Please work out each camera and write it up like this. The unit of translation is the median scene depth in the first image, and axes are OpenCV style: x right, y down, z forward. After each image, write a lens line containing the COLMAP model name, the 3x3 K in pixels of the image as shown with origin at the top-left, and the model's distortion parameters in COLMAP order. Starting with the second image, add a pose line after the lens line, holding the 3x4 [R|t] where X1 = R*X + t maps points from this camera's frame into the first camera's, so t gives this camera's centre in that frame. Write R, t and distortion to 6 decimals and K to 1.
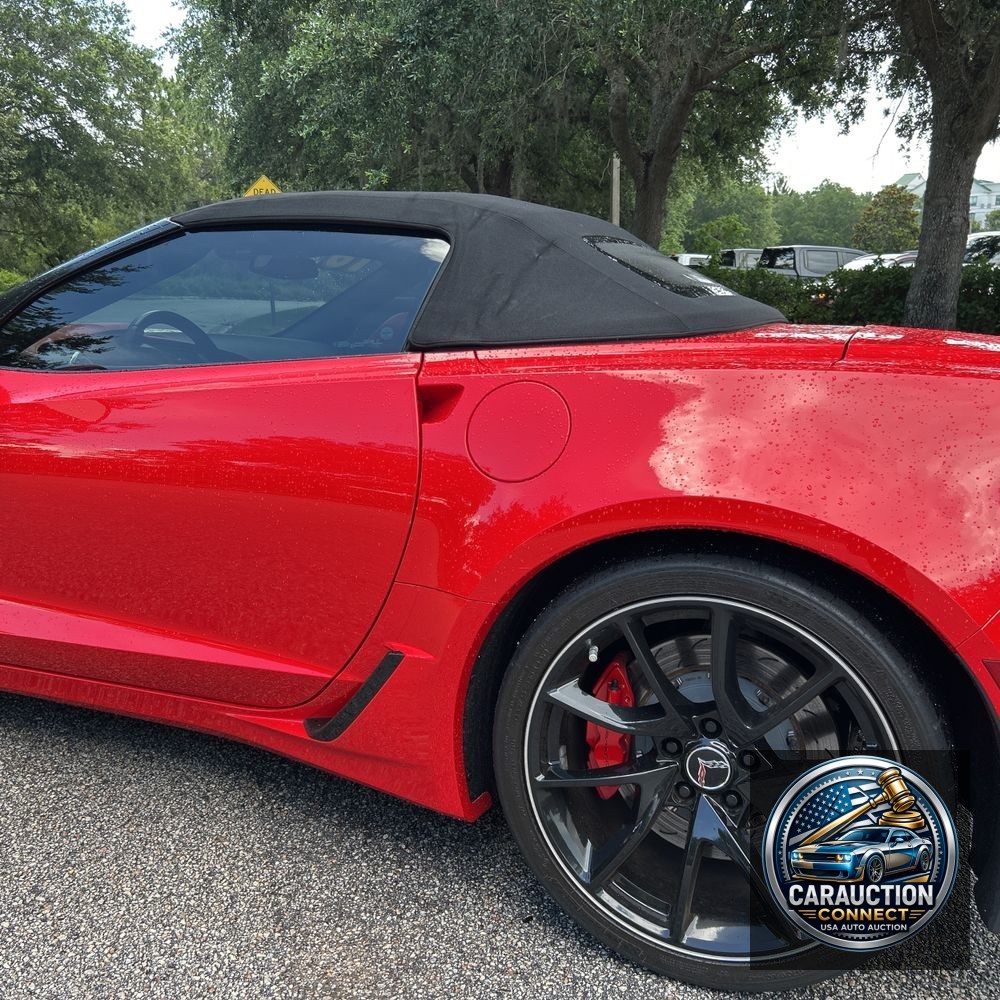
lens RADIAL K [[1010.6, 0, 500.0], [0, 1010.6, 500.0], [0, 0, 1]] dist [0.004759, 0.003822]
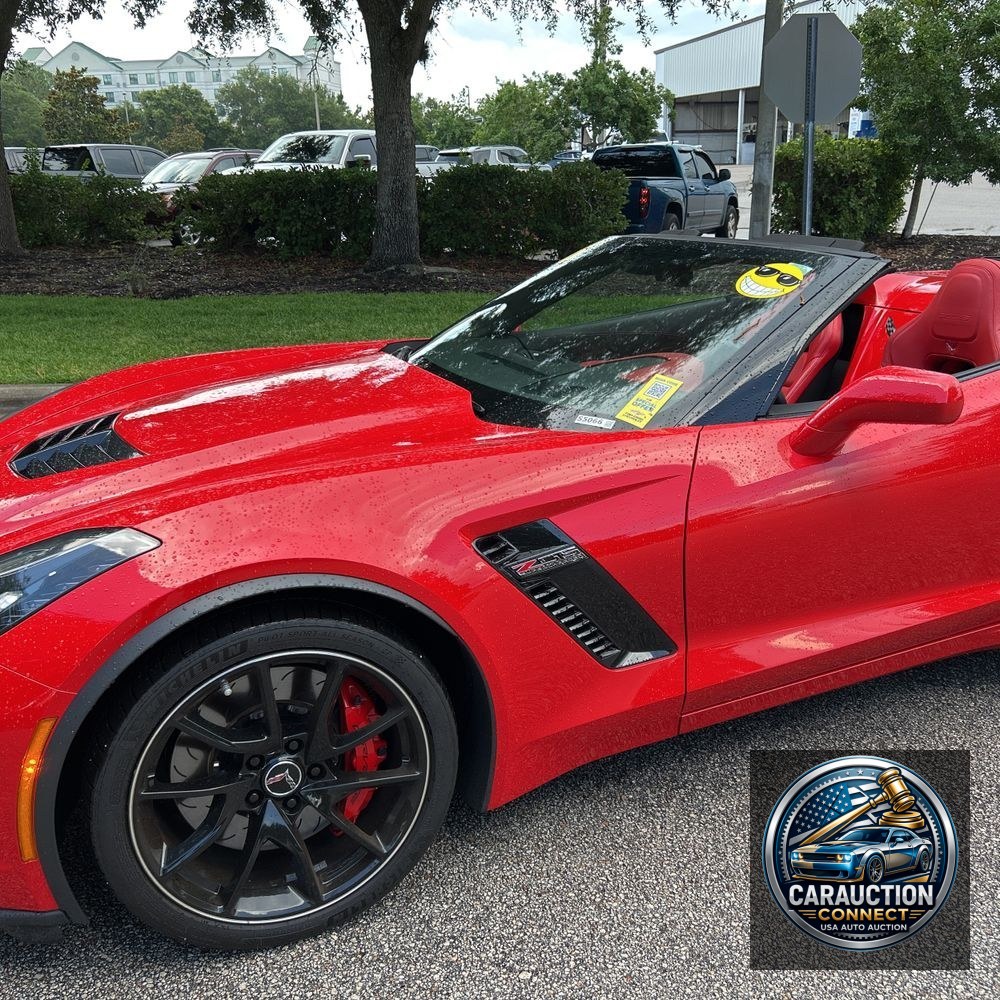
lens RADIAL K [[1010.6, 0, 500.0], [0, 1010.6, 500.0], [0, 0, 1]] dist [0.004759, 0.003822]
pose [[0.708692, -0.257275, 0.656937, -0.200575], [0.184600, 0.966321, 0.179296, -0.043486], [-0.680940, -0.005795, 0.732316, 0.071005]]
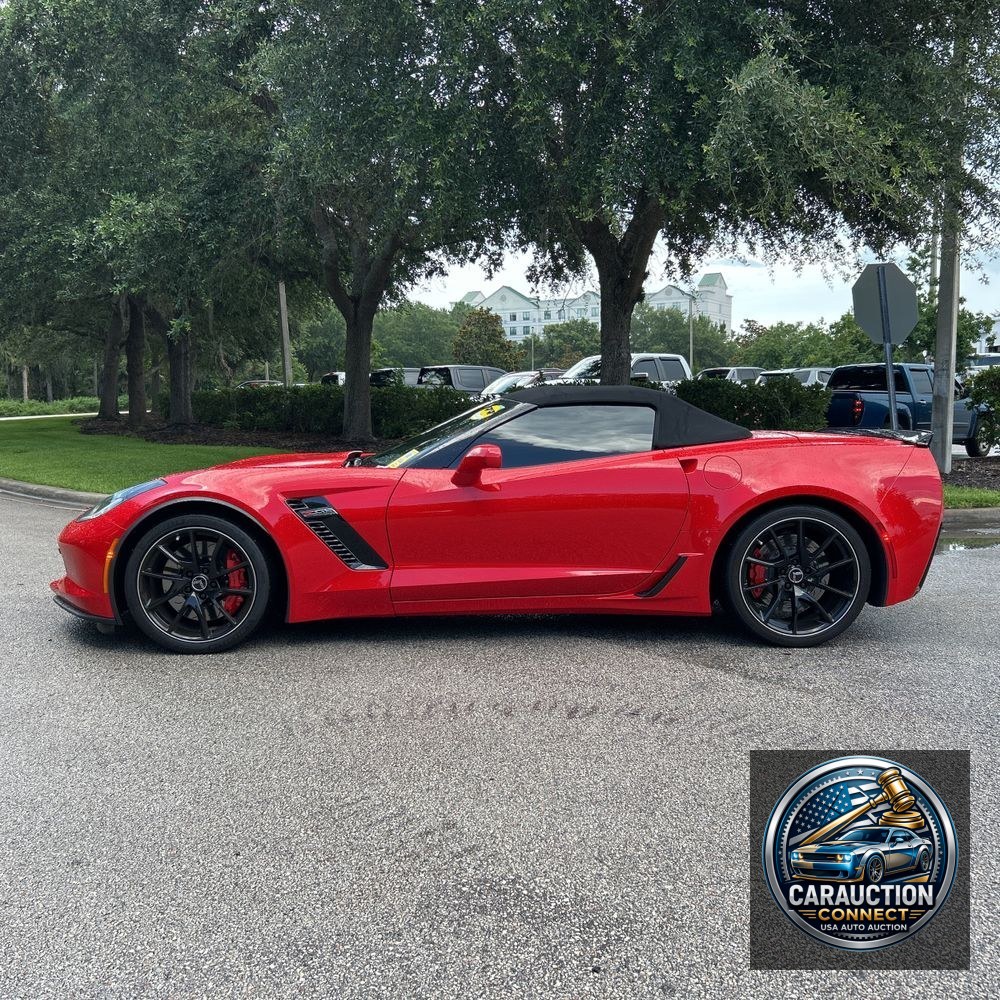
lens RADIAL K [[1010.6, 0, 500.0], [0, 1010.6, 500.0], [0, 0, 1]] dist [0.004759, 0.003822]
pose [[0.920693, -0.072551, 0.383485, -0.178929], [0.112718, 0.990129, -0.083299, 0.019182], [-0.373656, 0.119919, 0.919783, -0.152598]]
